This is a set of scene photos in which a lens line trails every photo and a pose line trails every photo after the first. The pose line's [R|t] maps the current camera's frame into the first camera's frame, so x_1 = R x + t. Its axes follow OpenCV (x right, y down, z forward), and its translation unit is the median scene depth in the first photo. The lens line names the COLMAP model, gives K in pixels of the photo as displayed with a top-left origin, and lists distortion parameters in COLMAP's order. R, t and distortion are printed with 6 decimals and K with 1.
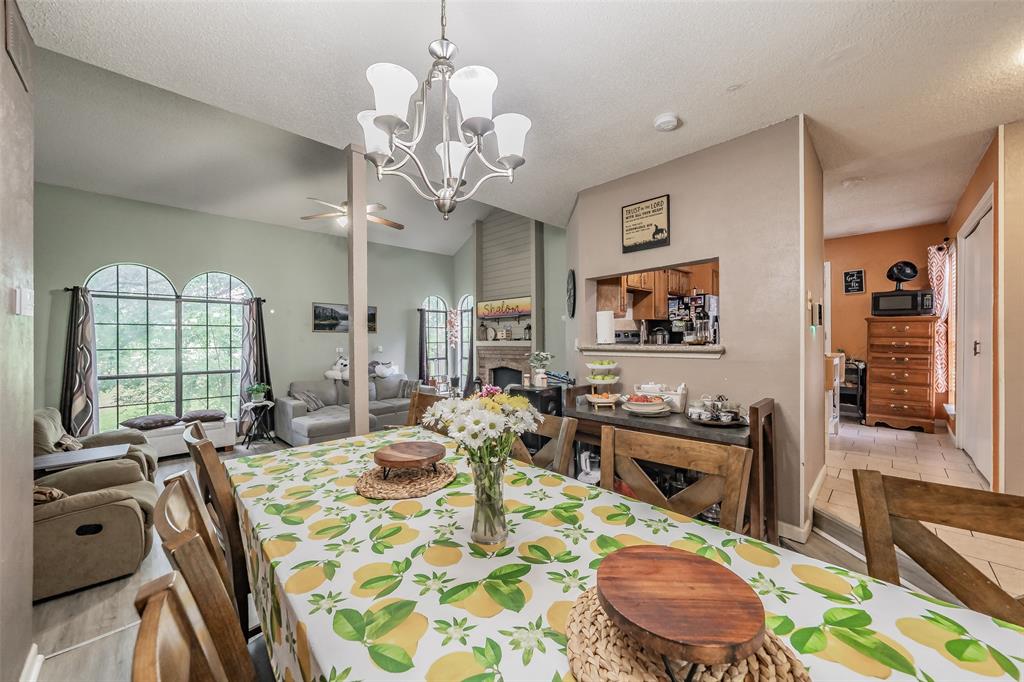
lens RADIAL K [[370.5, 0, 512.9], [0, 370.5, 338.9], [0, 0, 1]] dist [-0.001261, -0.000061]
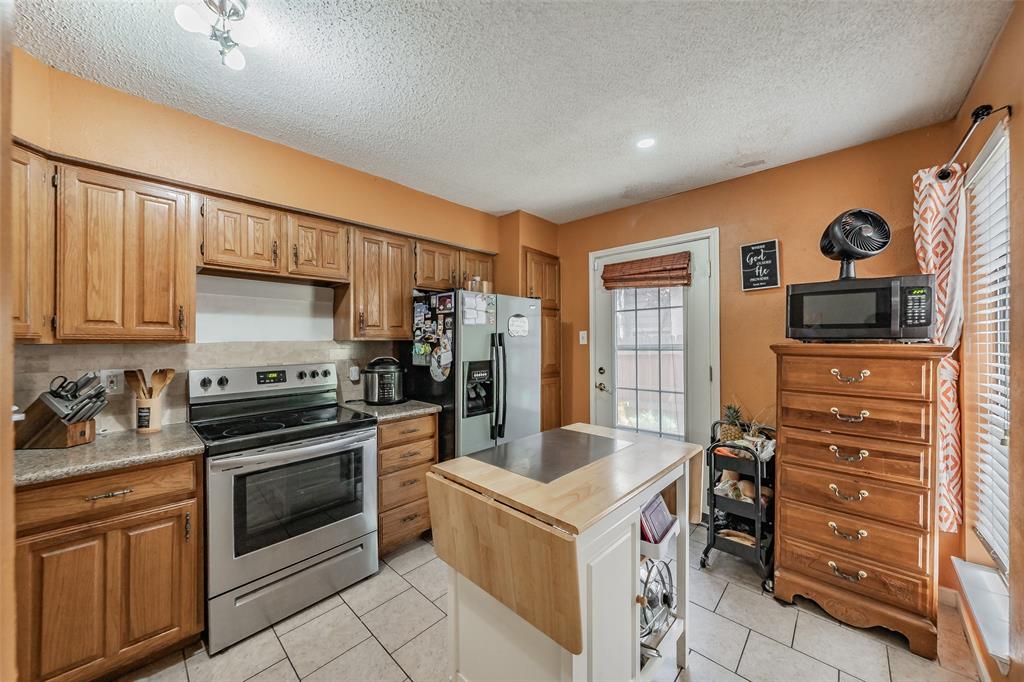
lens RADIAL K [[360.0, 0, 512.0], [0, 360.0, 341.0], [0, 0, 1]] dist [-0.000872, 0.000075]
pose [[0.999341, 0.003827, 0.036103, 0.664806], [-0.003533, 0.999960, -0.008194, -0.058344], [-0.036132, 0.008061, 0.999314, 0.620676]]
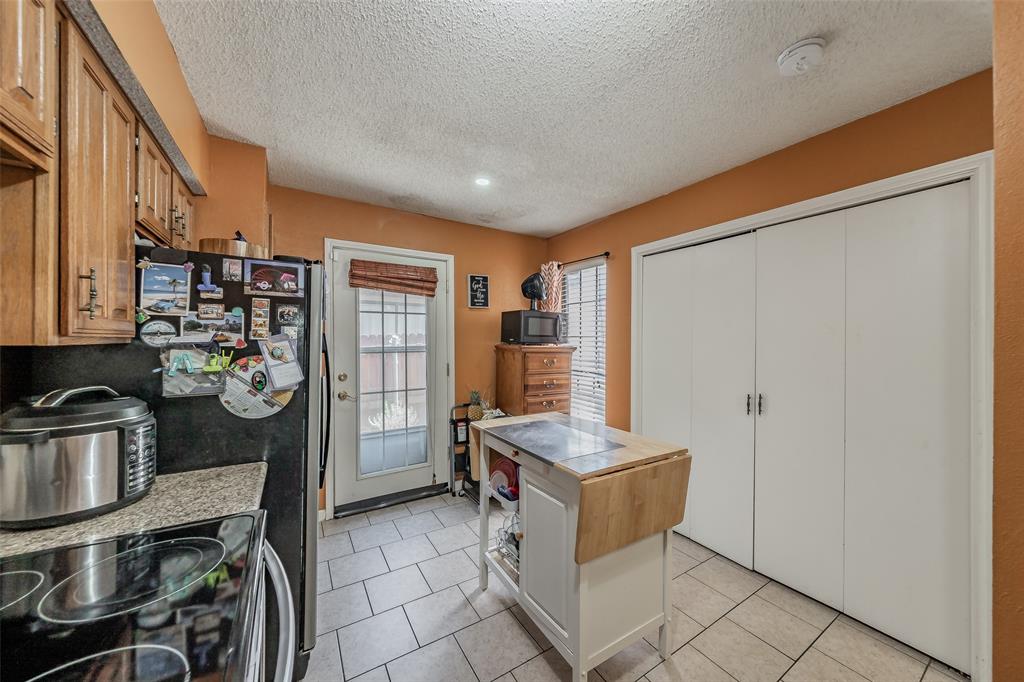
lens RADIAL K [[358.0, 0, 512.0], [0, 358.0, 341.0], [0, 0, 1]] dist [-0.000236, 0.000019]
pose [[0.226570, 0.008681, 0.973956, 0.322735], [0.001759, 0.999955, -0.009322, -0.062930], [-0.973993, 0.003825, 0.226544, 0.902486]]
